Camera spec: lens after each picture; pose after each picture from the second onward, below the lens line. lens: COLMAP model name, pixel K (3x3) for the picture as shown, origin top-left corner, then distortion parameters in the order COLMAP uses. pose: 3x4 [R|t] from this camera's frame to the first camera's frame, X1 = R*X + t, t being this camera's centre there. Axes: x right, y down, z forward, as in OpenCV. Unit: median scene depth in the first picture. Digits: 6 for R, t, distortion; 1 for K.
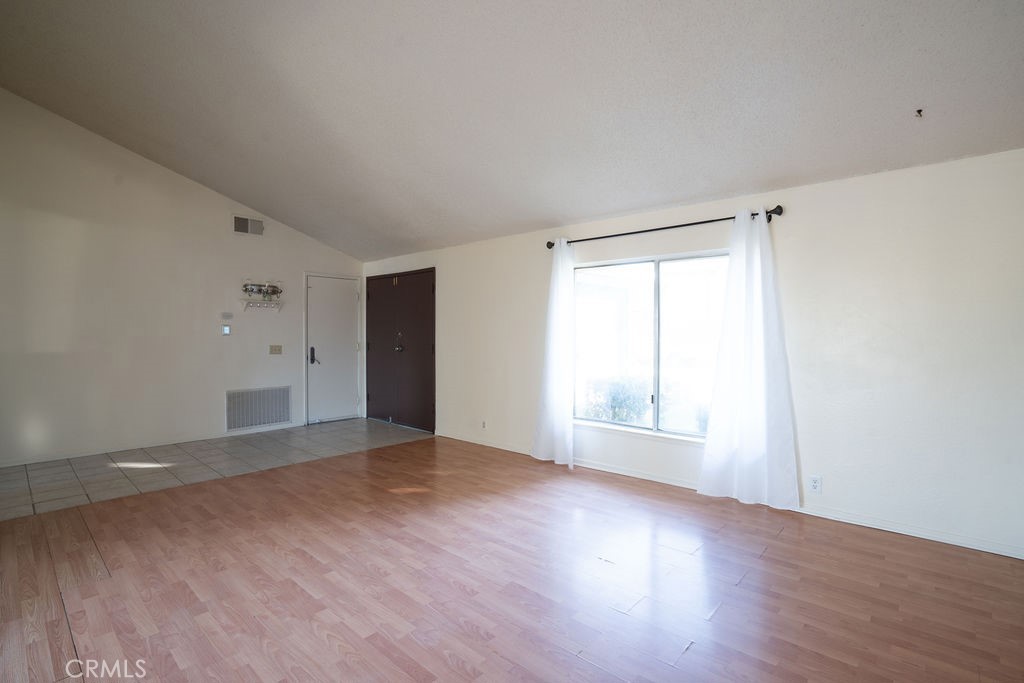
lens RADIAL K [[480.8, 0, 519.5], [0, 480.8, 340.1], [0, 0, 1]] dist [-0.060150, 0.022991]
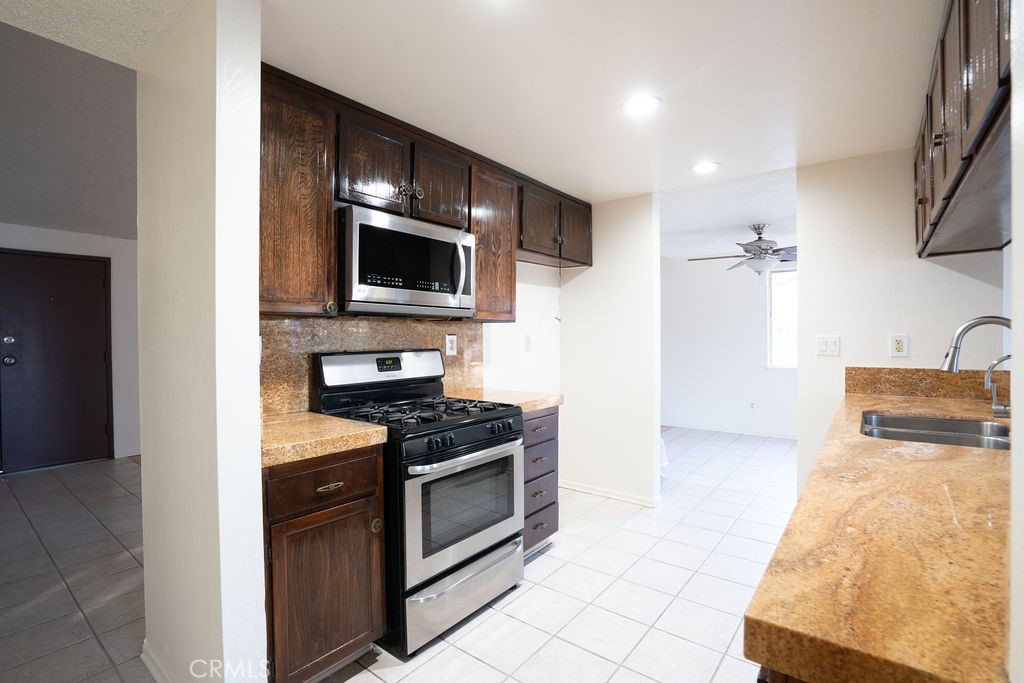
lens RADIAL K [[476.4, 0, 513.2], [0, 476.4, 337.4], [0, 0, 1]] dist [-0.055993, 0.020781]
pose [[-0.058221, -0.006316, 0.998284, -1.742786], [0.018991, 0.999792, 0.007433, -0.013428], [-0.998123, 0.019391, -0.058089, 0.607541]]
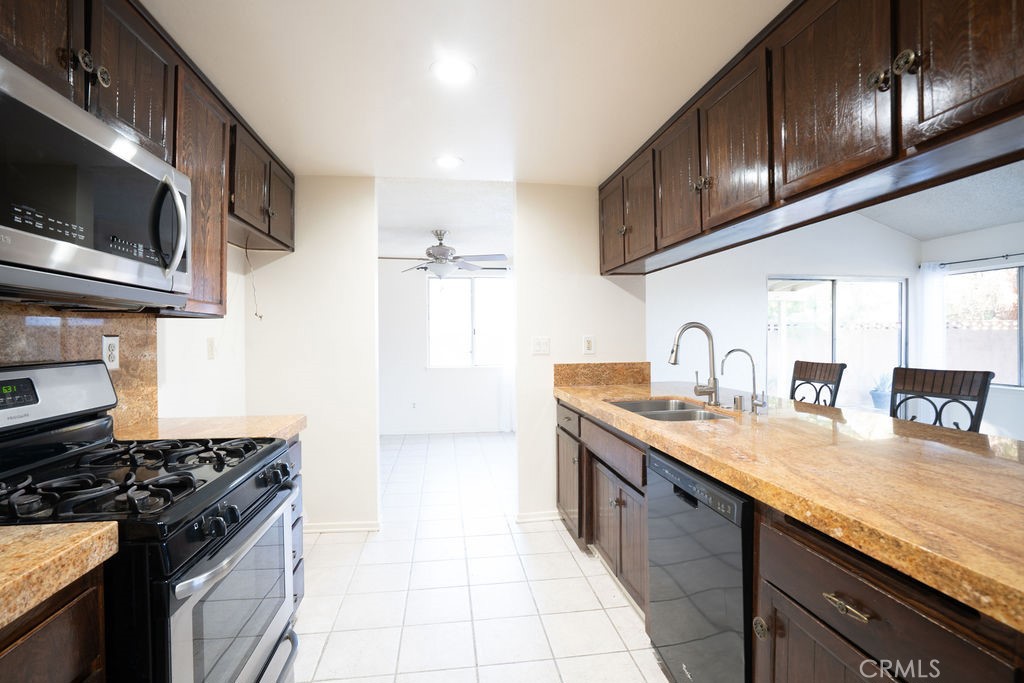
lens RADIAL K [[479.7, 0, 511.3], [0, 479.7, 340.1], [0, 0, 1]] dist [-0.067205, 0.024718]
pose [[-0.759429, -0.003122, 0.650583, -1.540602], [0.013250, 0.999707, 0.020264, -0.014119], [-0.650455, 0.024009, -0.759165, 0.764595]]
